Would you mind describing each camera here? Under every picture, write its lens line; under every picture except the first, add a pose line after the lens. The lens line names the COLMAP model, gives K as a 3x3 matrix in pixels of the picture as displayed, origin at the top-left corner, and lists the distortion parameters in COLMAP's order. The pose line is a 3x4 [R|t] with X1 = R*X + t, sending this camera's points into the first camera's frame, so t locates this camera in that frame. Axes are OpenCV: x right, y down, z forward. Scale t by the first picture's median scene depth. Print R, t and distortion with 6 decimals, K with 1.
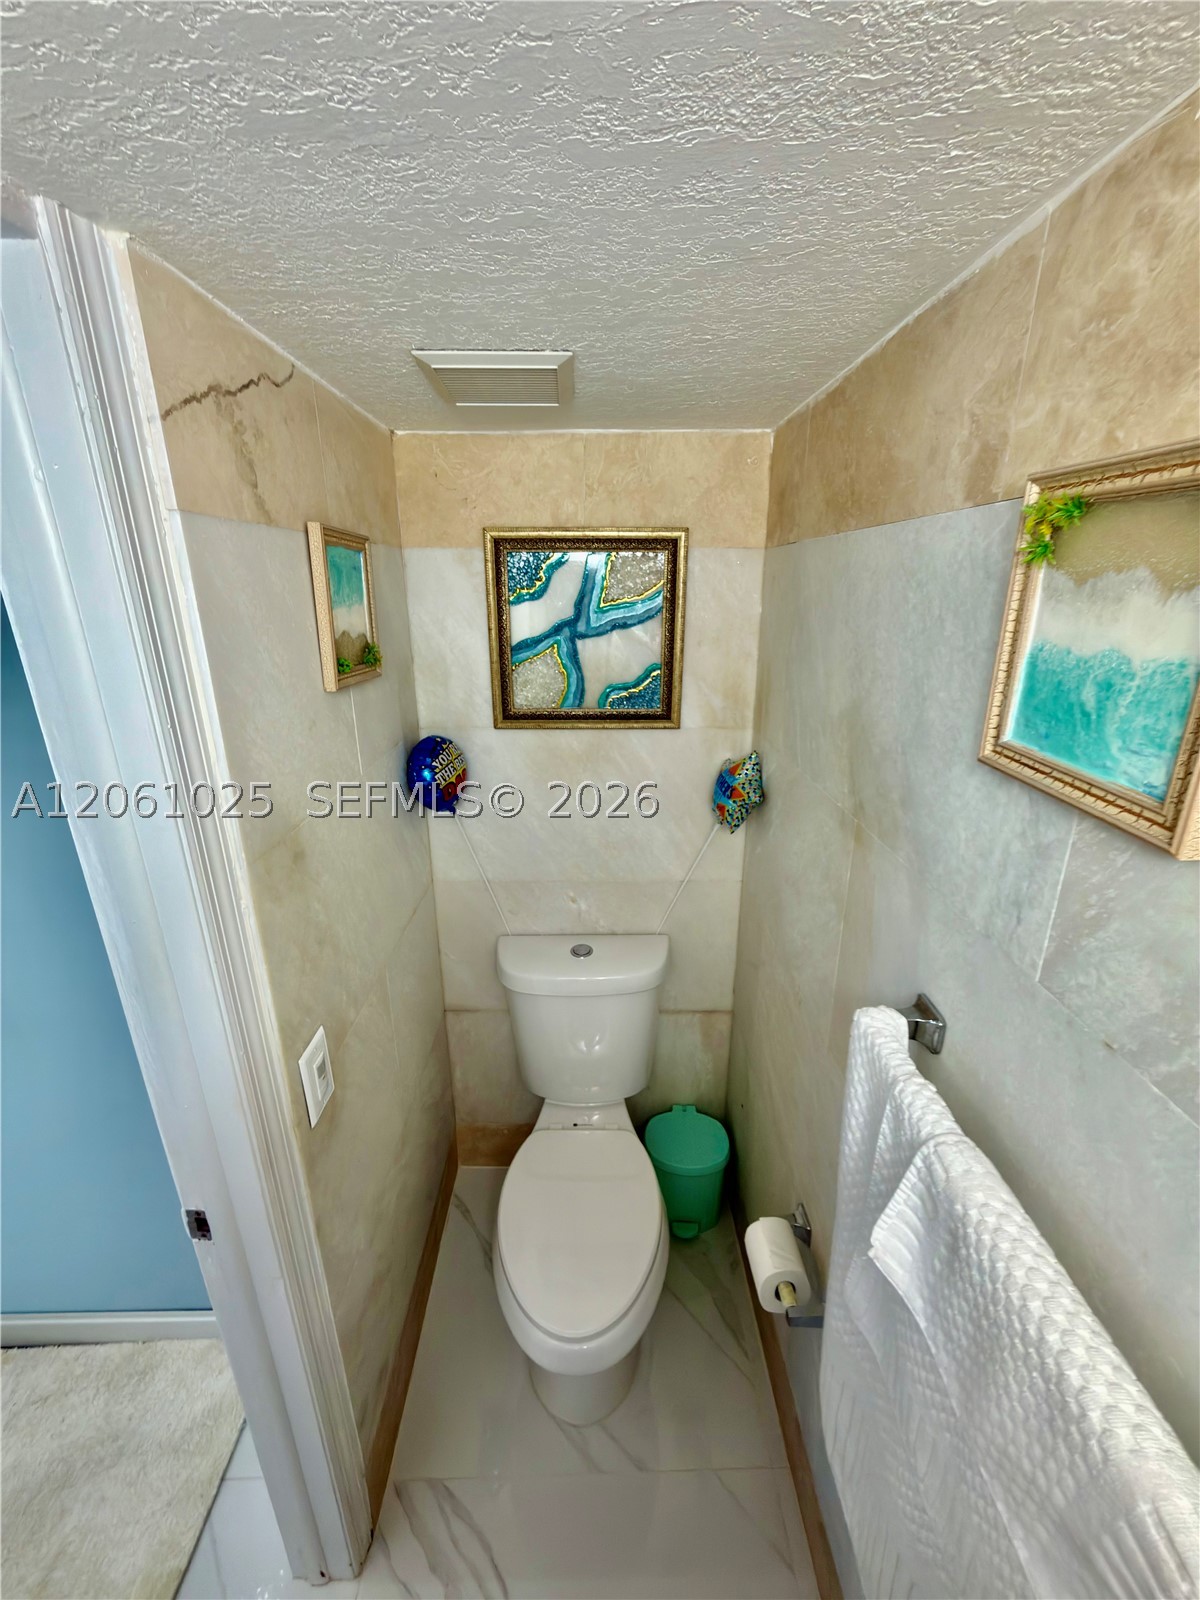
lens RADIAL K [[637.3, 0, 598.9], [0, 637.3, 795.7], [0, 0, 1]] dist [-0.000639, -0.000140]
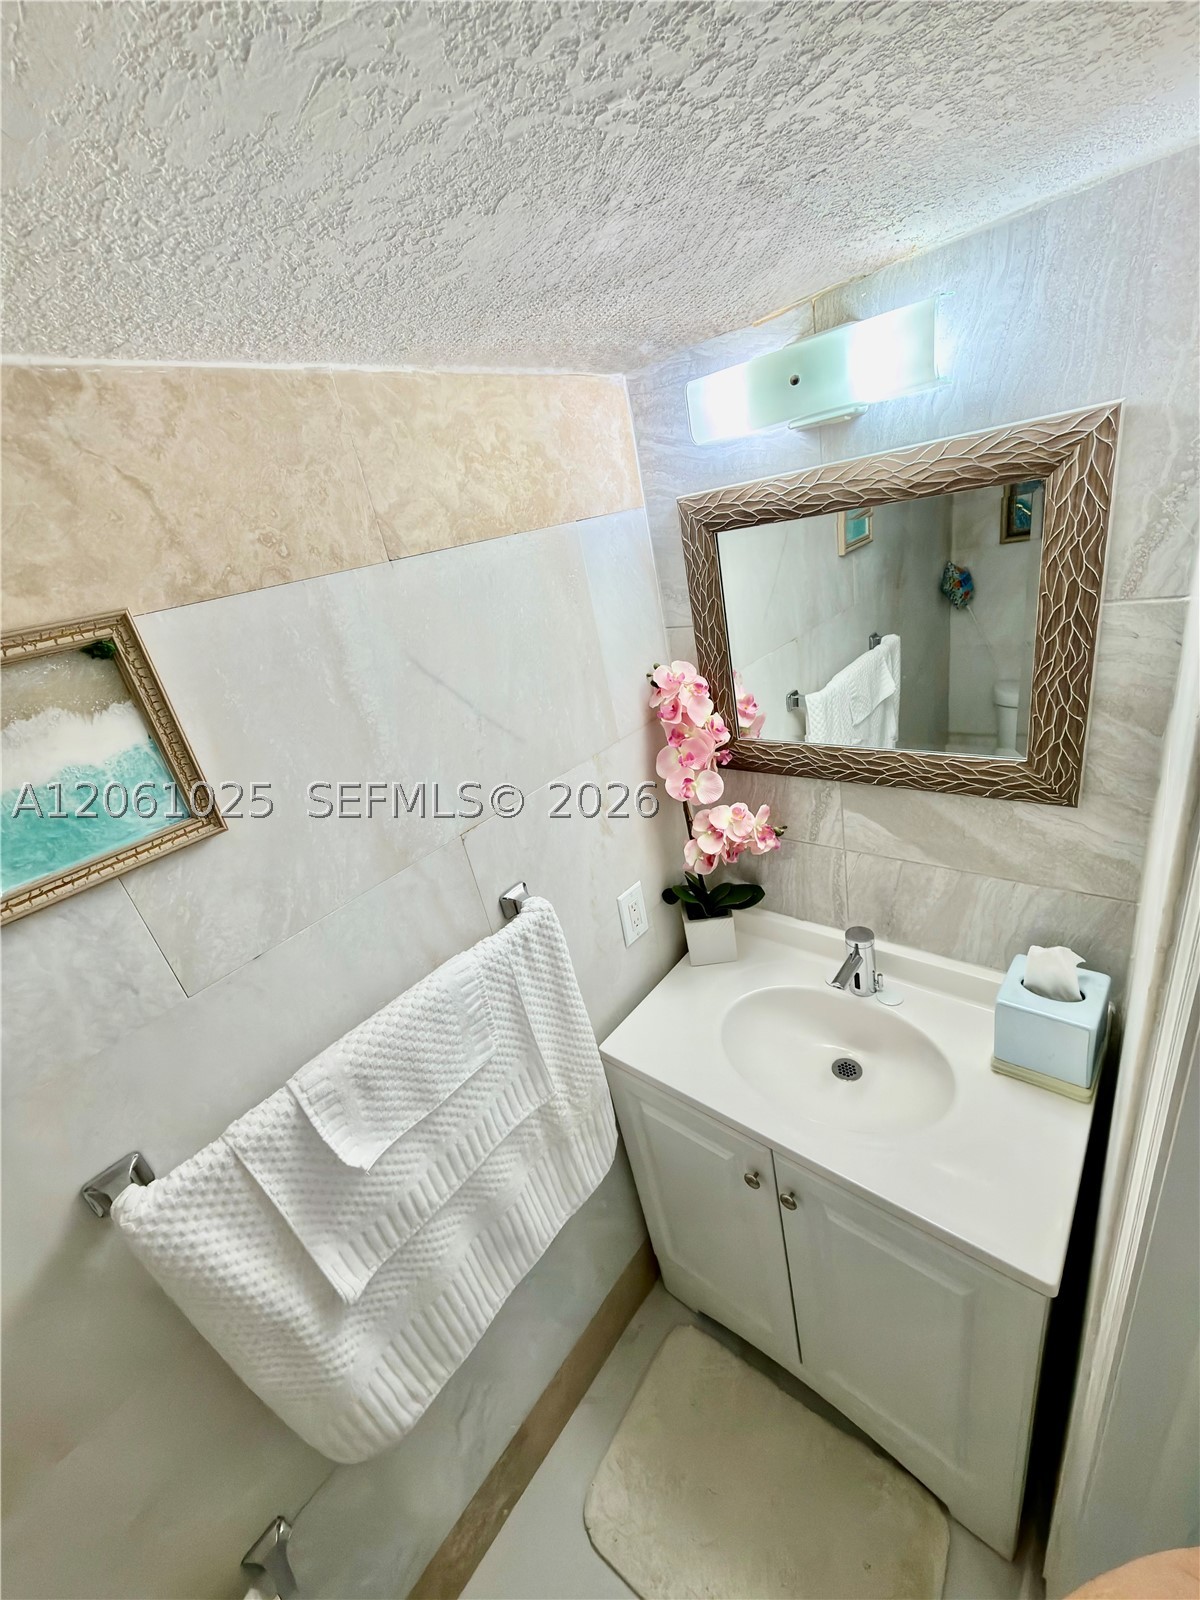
lens RADIAL K [[637.3, 0, 598.9], [0, 637.3, 795.7], [0, 0, 1]] dist [-0.000639, -0.000140]
pose [[-0.746174, -0.139322, 0.651010, -0.792333], [0.376721, 0.717886, 0.585424, -0.490331], [-0.548913, 0.682077, -0.483183, 0.973019]]
